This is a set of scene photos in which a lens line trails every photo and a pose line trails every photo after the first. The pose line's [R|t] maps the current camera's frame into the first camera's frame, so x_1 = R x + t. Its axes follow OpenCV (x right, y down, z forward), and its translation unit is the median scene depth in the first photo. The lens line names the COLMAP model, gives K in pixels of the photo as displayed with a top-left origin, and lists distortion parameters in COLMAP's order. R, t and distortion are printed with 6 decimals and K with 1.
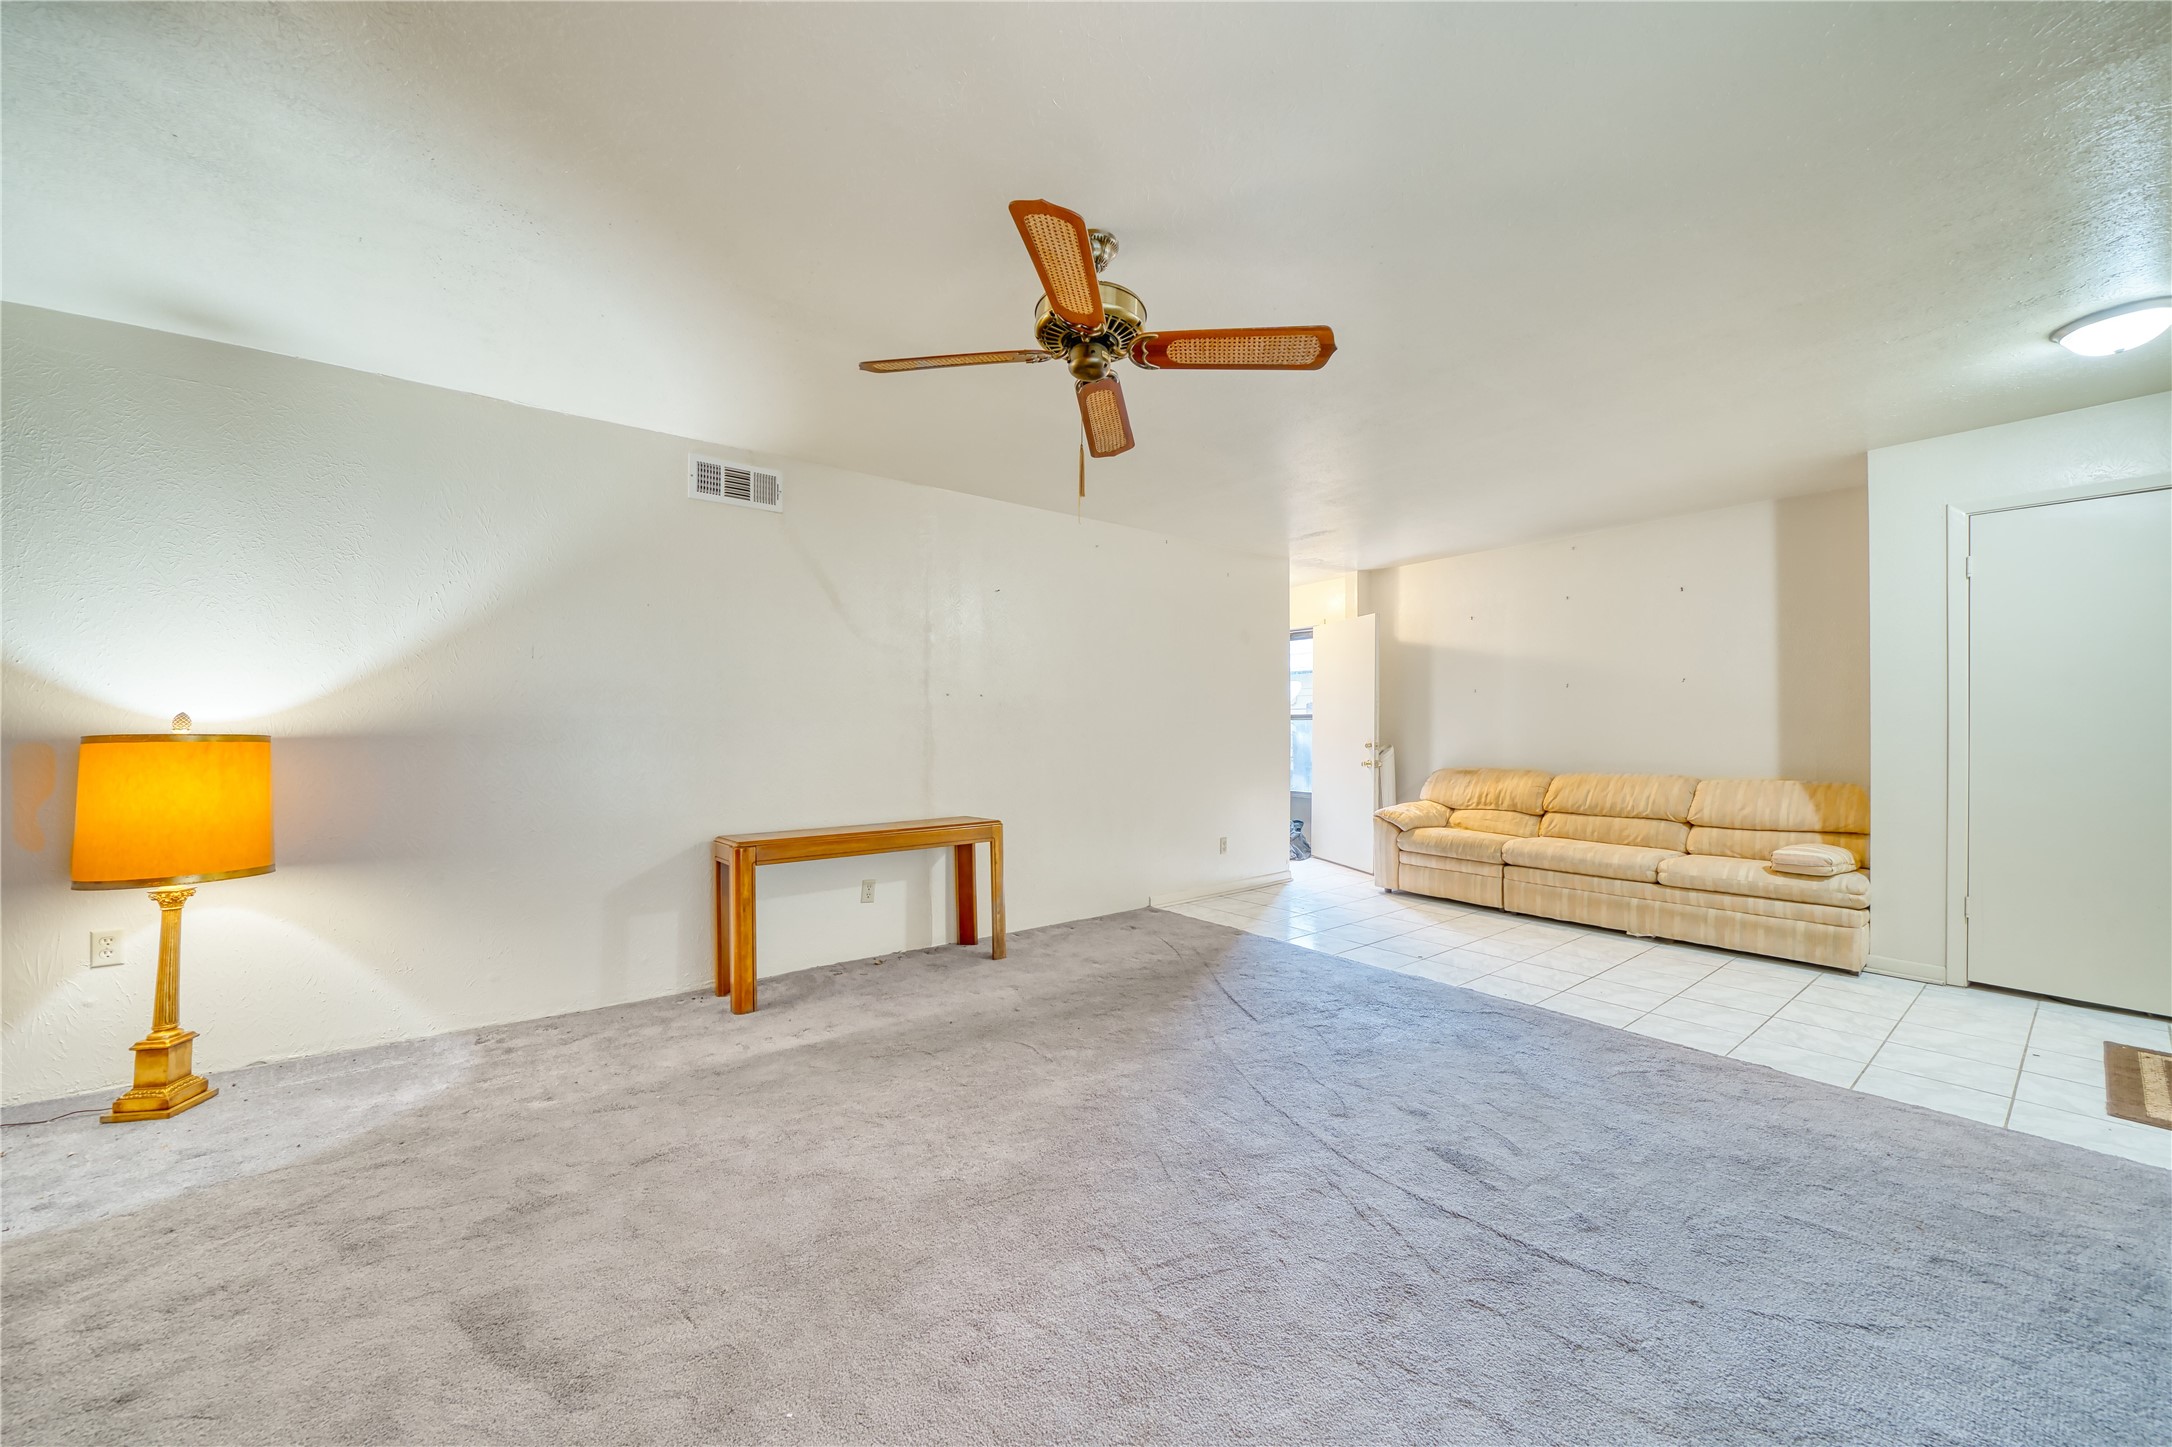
lens RADIAL K [[793.0, 0, 1086.0], [0, 793.0, 723.5], [0, 0, 1]] dist [-0.000244, -0.000017]
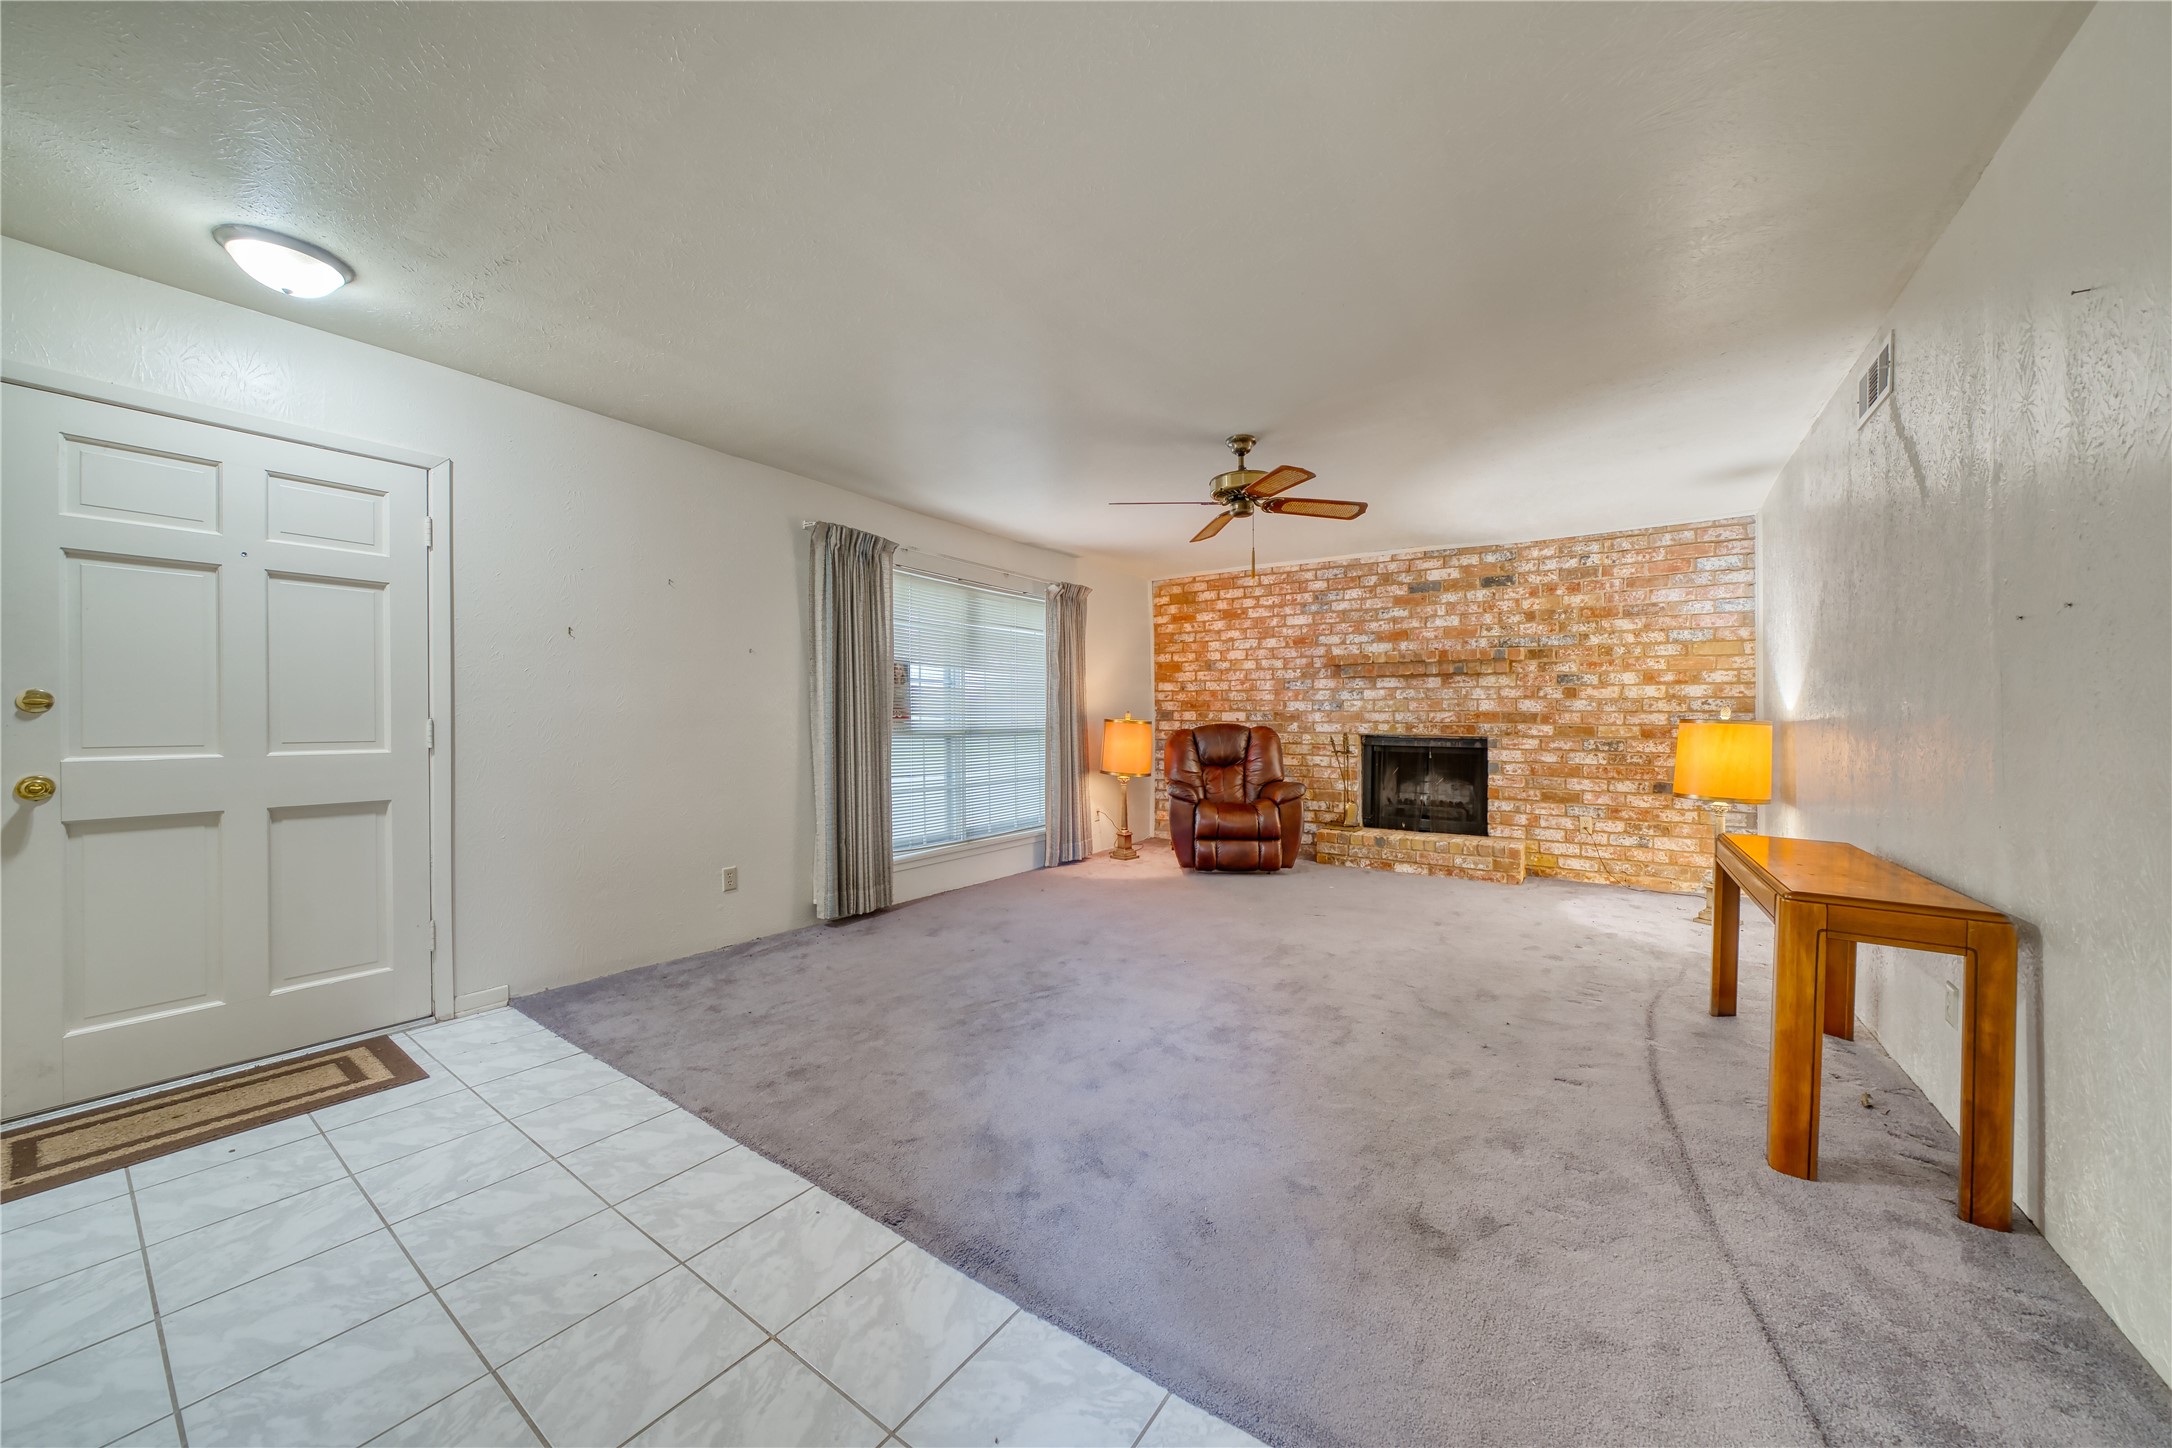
lens RADIAL K [[750.7, 0, 1084.7], [0, 750.7, 725.3], [0, 0, 1]] dist [-0.005955, -0.000092]
pose [[-0.954950, 0.000481, -0.296766, 0.472755], [0.004088, 0.999925, -0.011536, 0.026380], [0.296738, -0.012230, -0.954880, 1.403905]]
